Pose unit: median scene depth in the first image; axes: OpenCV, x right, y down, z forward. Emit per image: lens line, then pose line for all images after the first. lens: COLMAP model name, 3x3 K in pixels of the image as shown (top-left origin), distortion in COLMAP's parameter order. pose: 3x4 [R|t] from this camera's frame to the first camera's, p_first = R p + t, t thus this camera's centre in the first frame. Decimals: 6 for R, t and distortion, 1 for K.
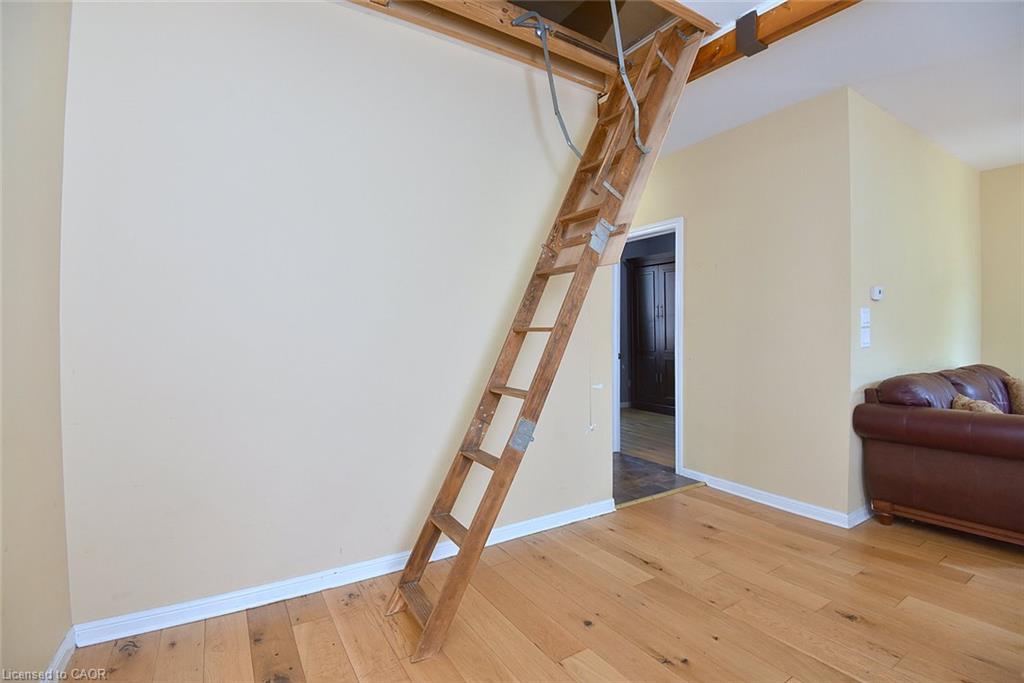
lens RADIAL K [[474.3, 0, 517.8], [0, 474.3, 341.1], [0, 0, 1]] dist [-0.024375, -0.011377]
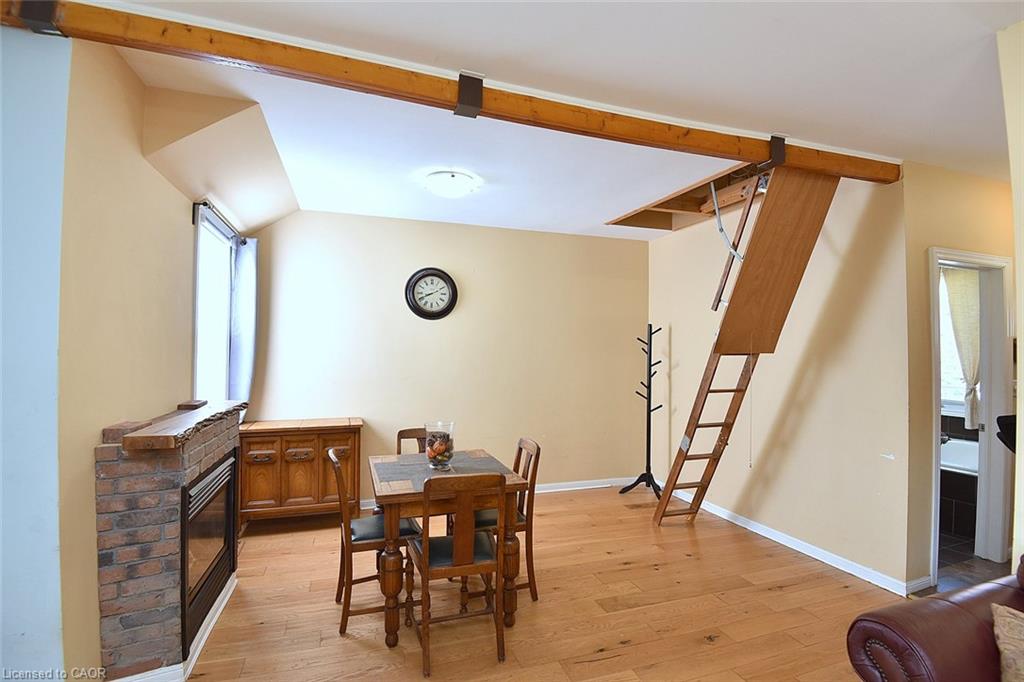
lens RADIAL K [[484.0, 0, 516.7], [0, 484.0, 341.2], [0, 0, 1]] dist [-0.021321, -0.015879]
pose [[-0.231128, -0.022385, -0.972666, 1.390570], [-0.025268, 0.999536, -0.016999, -0.113663], [0.972595, 0.020649, -0.231587, 0.504040]]
